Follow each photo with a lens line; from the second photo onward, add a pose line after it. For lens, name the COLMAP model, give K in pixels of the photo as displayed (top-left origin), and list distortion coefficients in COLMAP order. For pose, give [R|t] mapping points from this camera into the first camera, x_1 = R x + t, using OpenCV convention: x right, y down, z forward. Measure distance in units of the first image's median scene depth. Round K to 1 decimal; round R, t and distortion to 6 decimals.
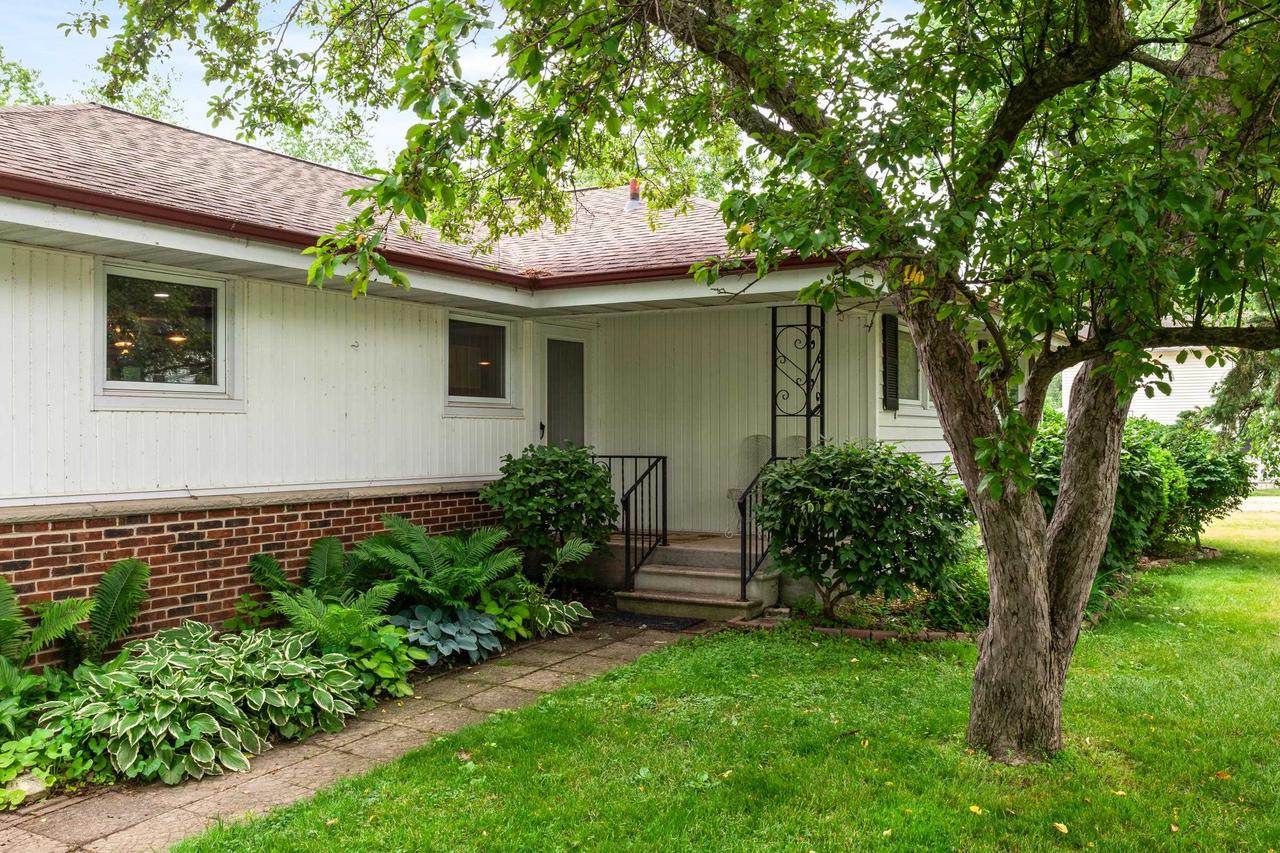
lens RADIAL K [[1123.9, 0, 640.0], [0, 1123.9, 426.5], [0, 0, 1]] dist [-0.005911, -0.003111]
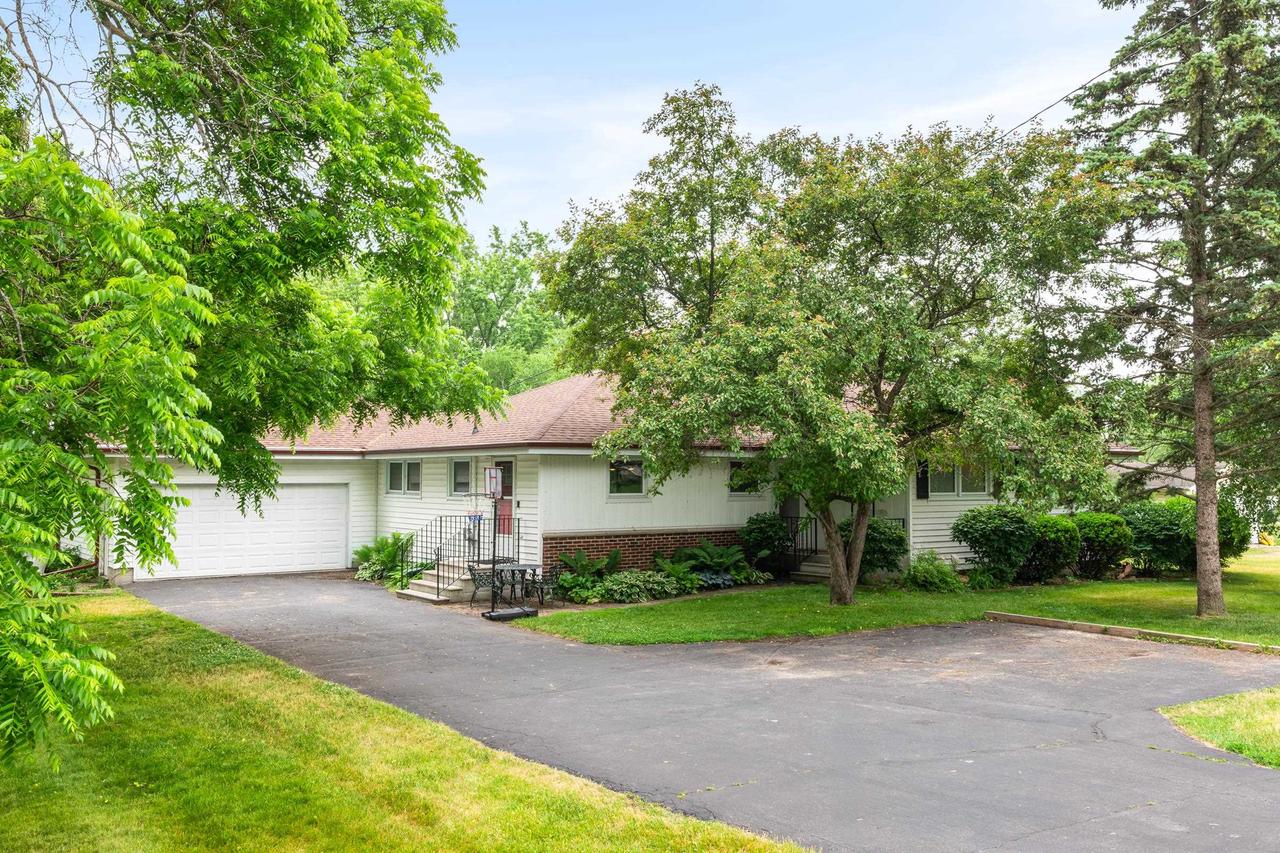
lens RADIAL K [[1123.9, 0, 640.0], [0, 1123.9, 426.5], [0, 0, 1]] dist [-0.005911, -0.003111]
pose [[0.924377, -0.011123, -0.381318, 0.795517], [-0.002150, 0.999407, -0.034365, -0.115747], [0.381474, 0.032587, 0.923805, -1.856814]]
